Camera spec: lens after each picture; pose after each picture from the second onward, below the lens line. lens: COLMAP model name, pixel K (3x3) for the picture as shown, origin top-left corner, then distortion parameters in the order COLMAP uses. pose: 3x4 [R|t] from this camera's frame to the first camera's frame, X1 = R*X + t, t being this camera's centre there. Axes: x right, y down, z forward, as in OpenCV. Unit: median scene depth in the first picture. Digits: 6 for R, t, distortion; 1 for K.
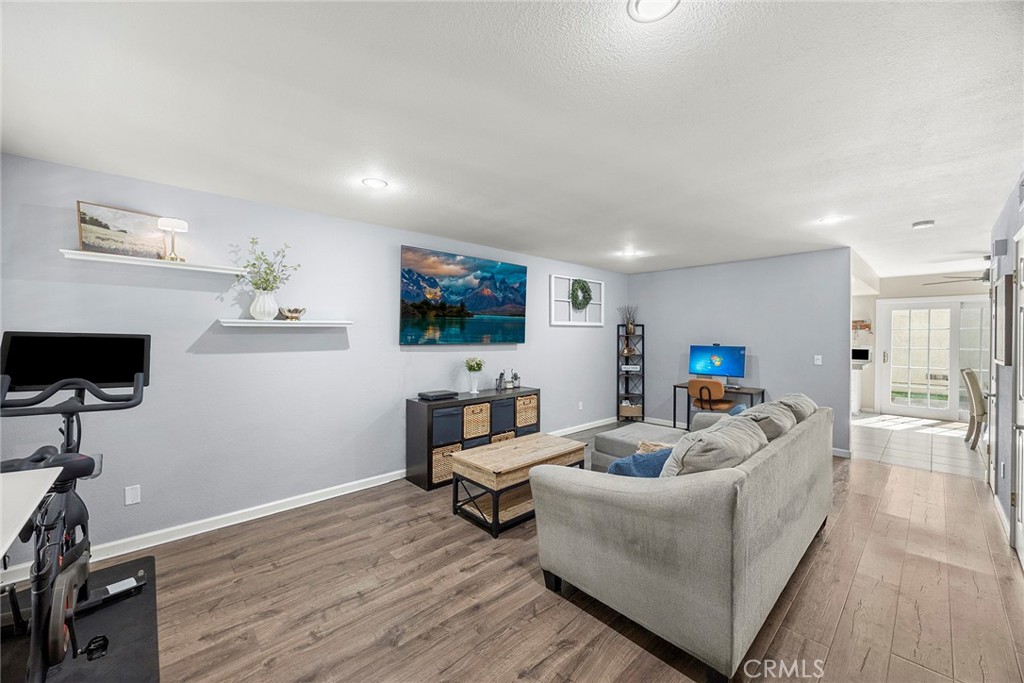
lens RADIAL K [[392.8, 0, 515.6], [0, 392.8, 339.9], [0, 0, 1]] dist [0.000852, -0.000015]
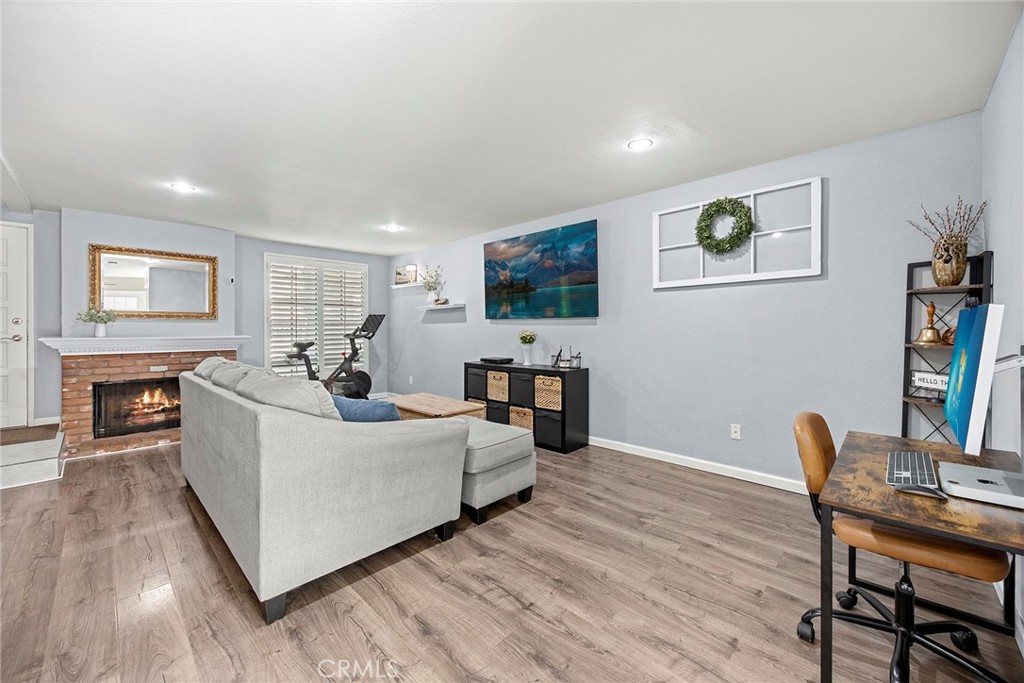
lens RADIAL K [[409.3, 0, 512.9], [0, 409.3, 313.0], [0, 0, 1]] dist [0.001373, 0.000119]
pose [[0.065267, -0.035871, -0.997223, 1.005724], [-0.008970, 0.999292, -0.036533, 0.041211], [0.997828, 0.011330, 0.064899, 0.927937]]
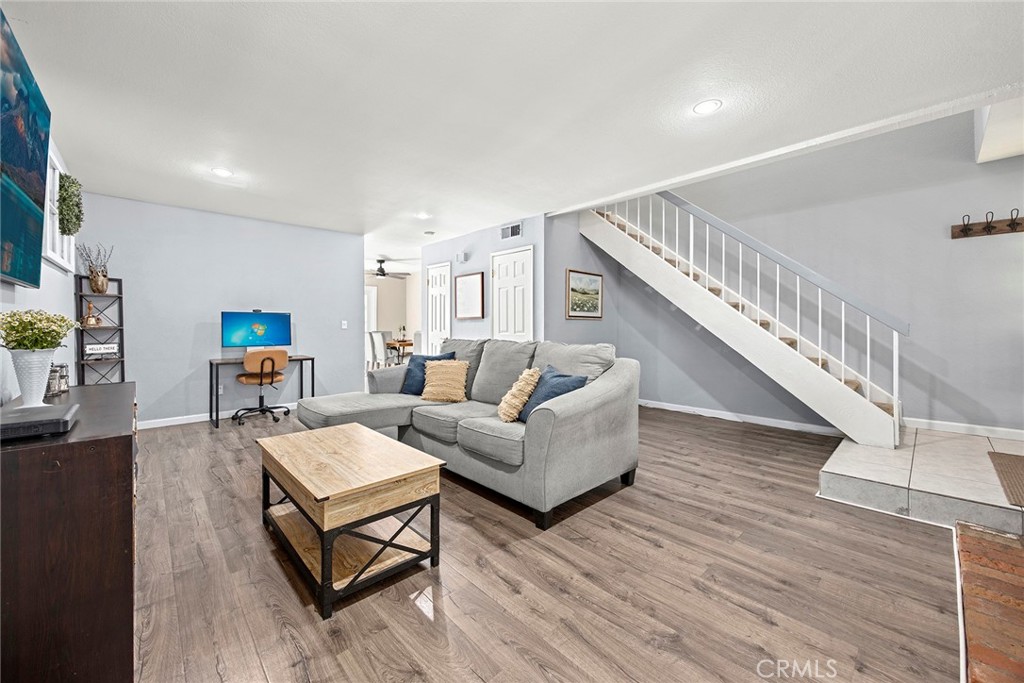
lens RADIAL K [[391.6, 0, 510.1], [0, 391.6, 328.4], [0, 0, 1]] dist [-0.000080, -0.000039]
pose [[0.002250, -0.008373, 0.999962, -0.475618], [0.011101, 0.999904, 0.008347, 0.066032], [-0.999936, 0.011082, 0.002343, 0.580313]]
